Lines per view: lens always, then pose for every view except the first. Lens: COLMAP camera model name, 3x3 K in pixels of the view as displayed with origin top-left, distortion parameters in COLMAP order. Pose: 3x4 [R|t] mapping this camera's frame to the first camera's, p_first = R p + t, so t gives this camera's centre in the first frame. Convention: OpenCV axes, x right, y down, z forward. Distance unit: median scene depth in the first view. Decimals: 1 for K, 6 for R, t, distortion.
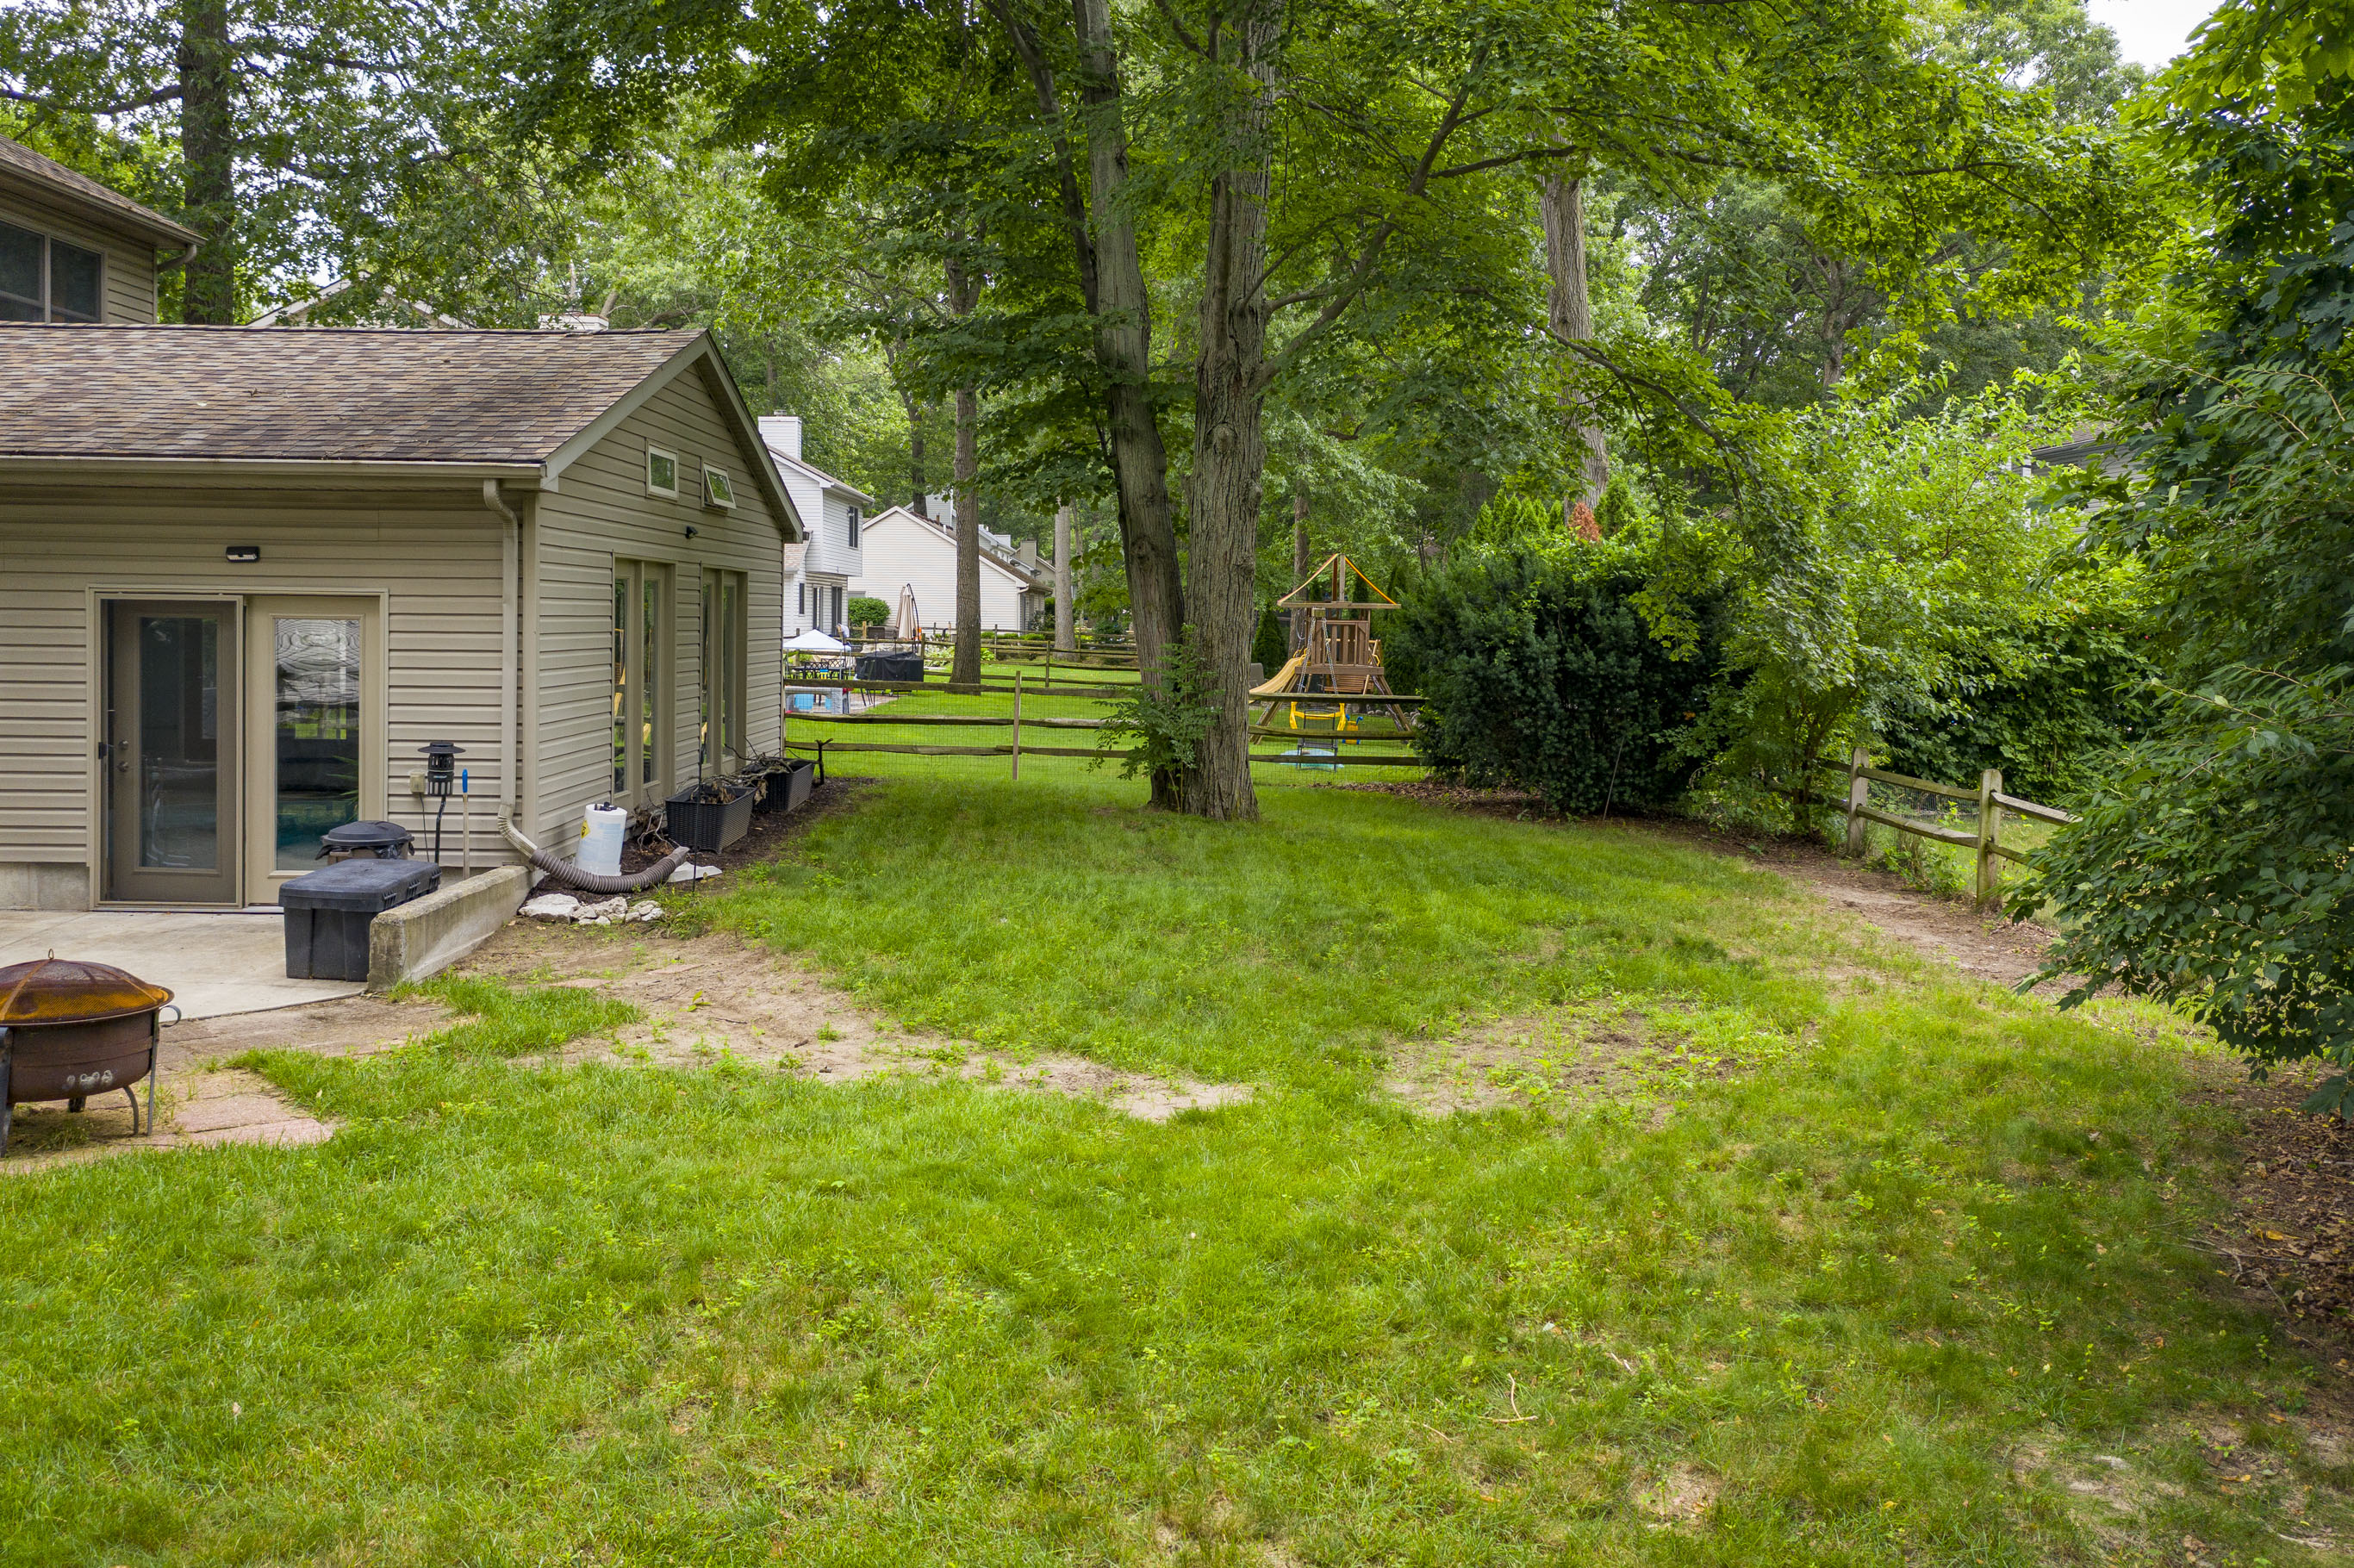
lens RADIAL K [[1900.2, 0, 1176.8], [0, 1900.2, 637.7], [0, 0, 1]] dist [0.003814, 0.002966]
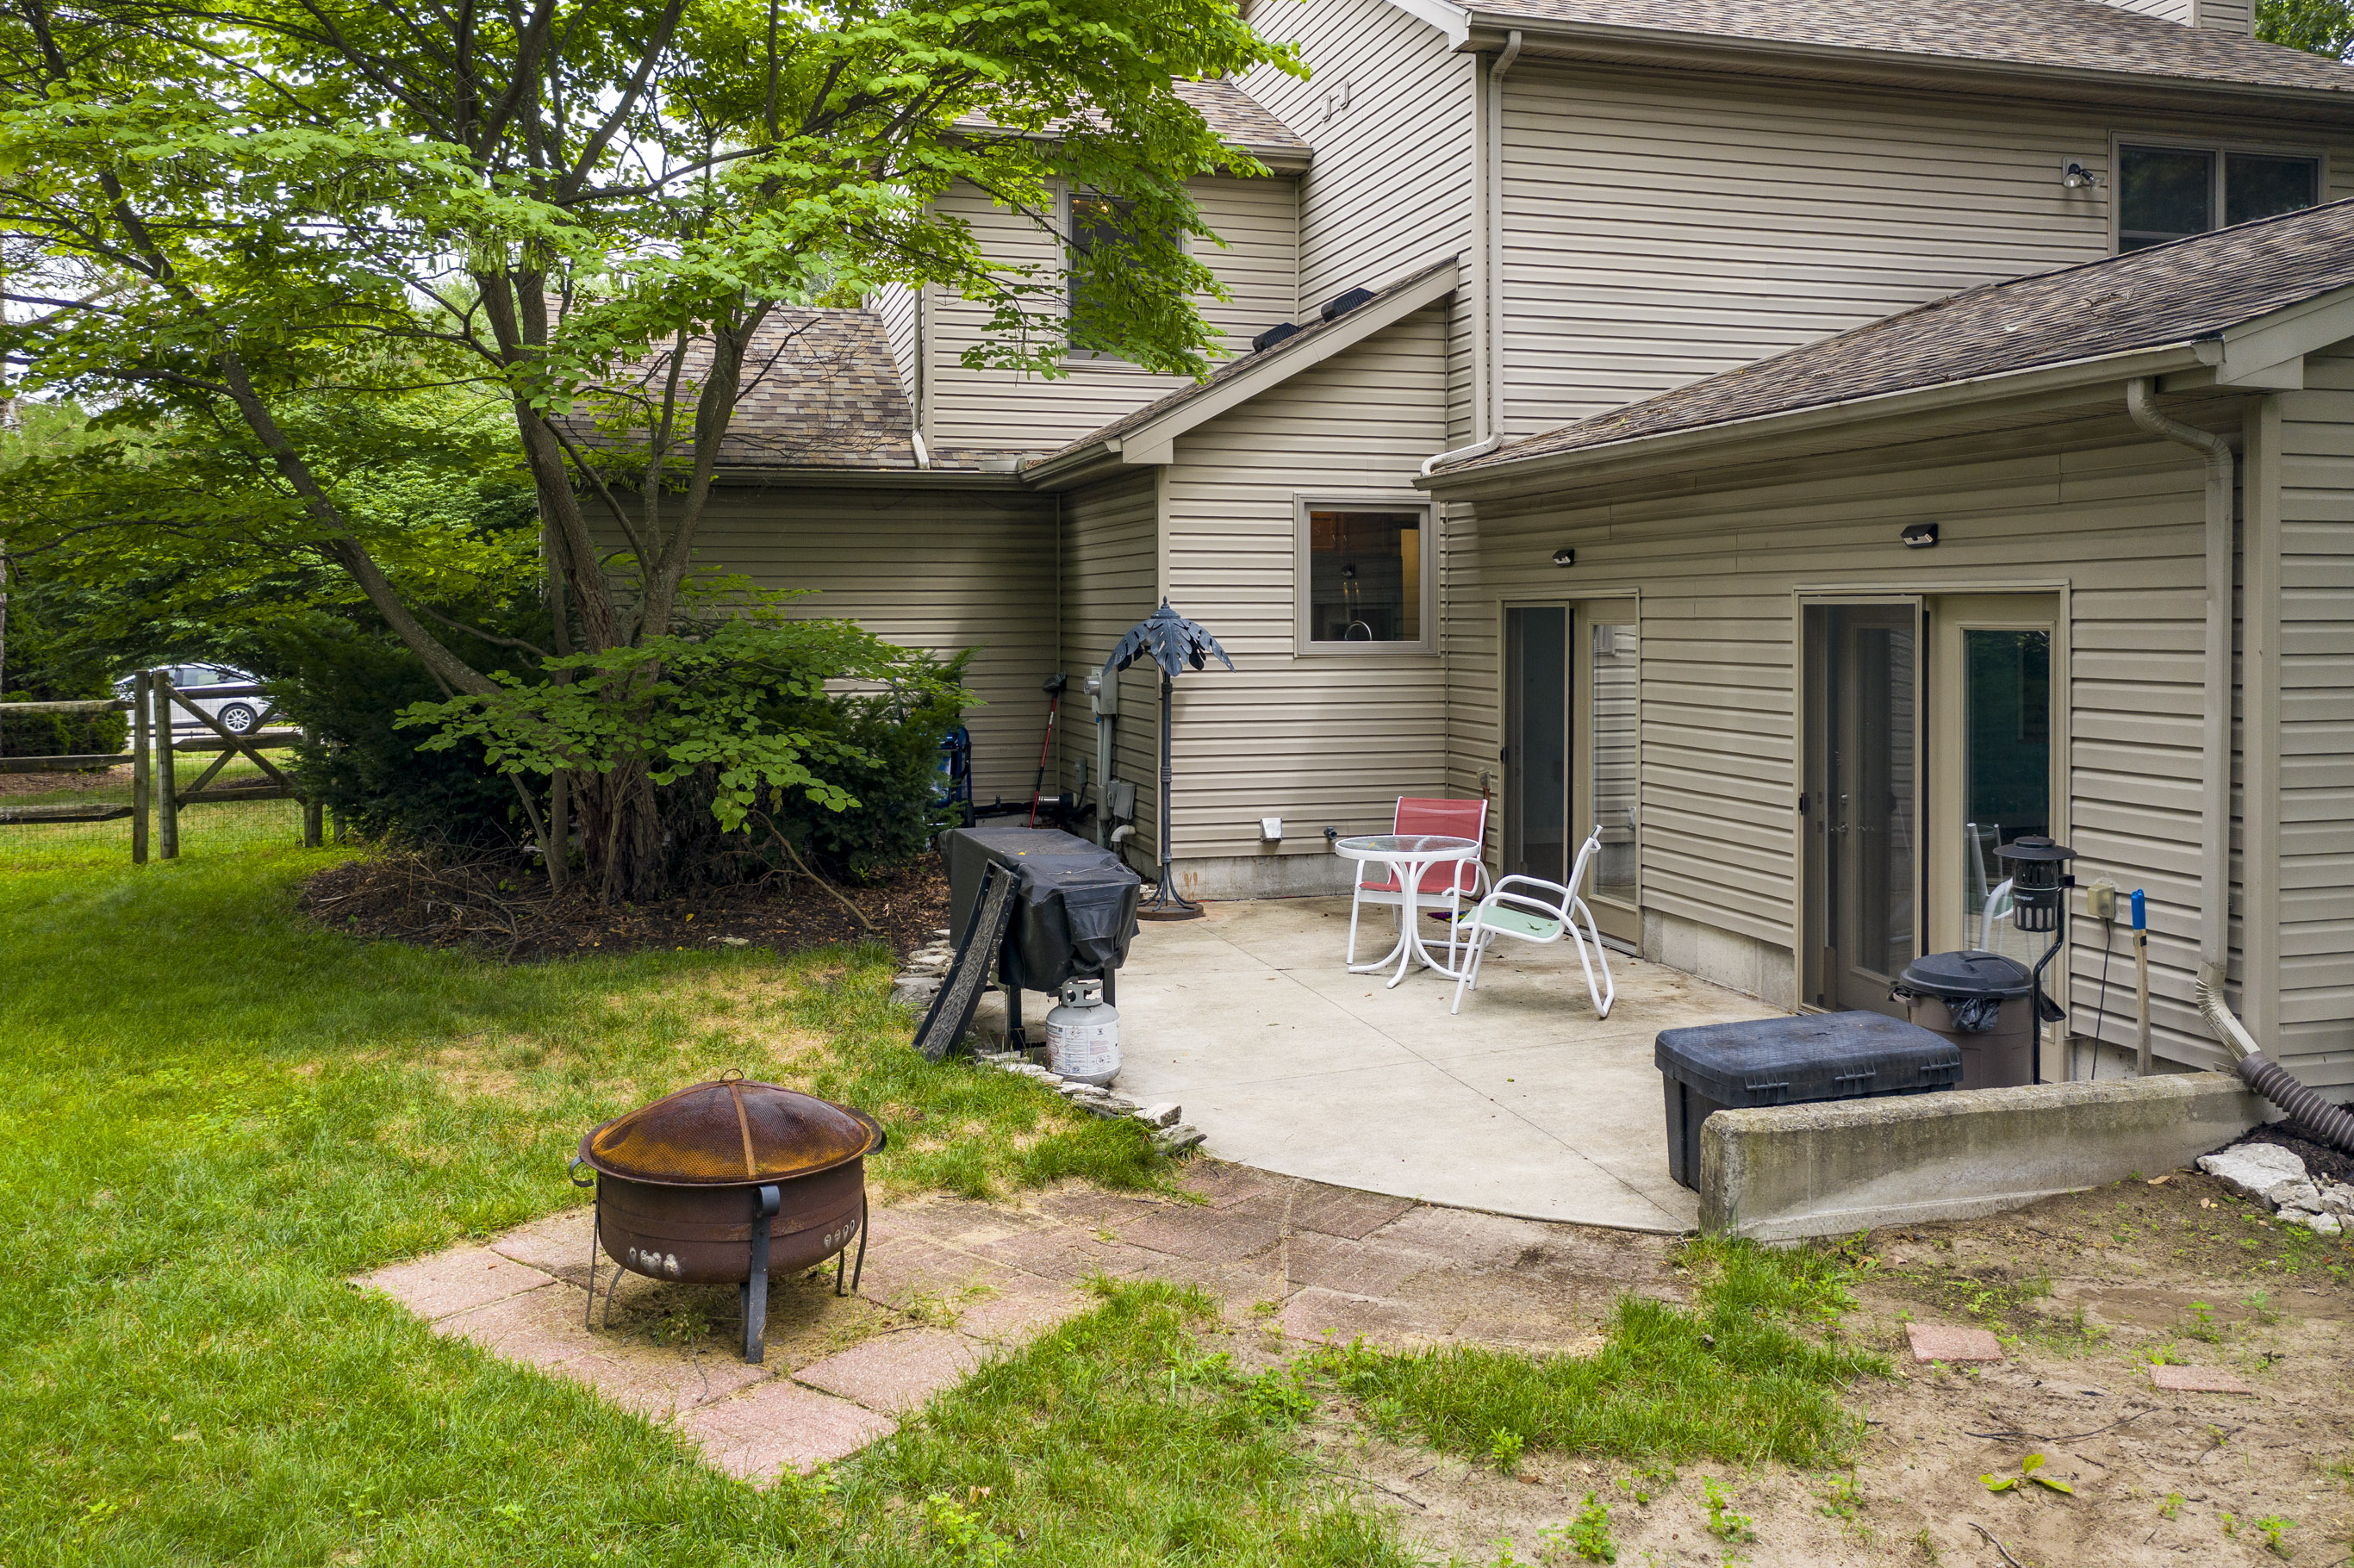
lens RADIAL K [[1900.2, 0, 1176.8], [0, 1900.2, 637.7], [0, 0, 1]] dist [0.003814, 0.002966]
pose [[0.250455, -0.001231, -0.968128, 0.109901], [-0.001838, 0.999997, -0.001747, -0.005335], [0.968127, 0.002217, 0.250452, 0.566520]]
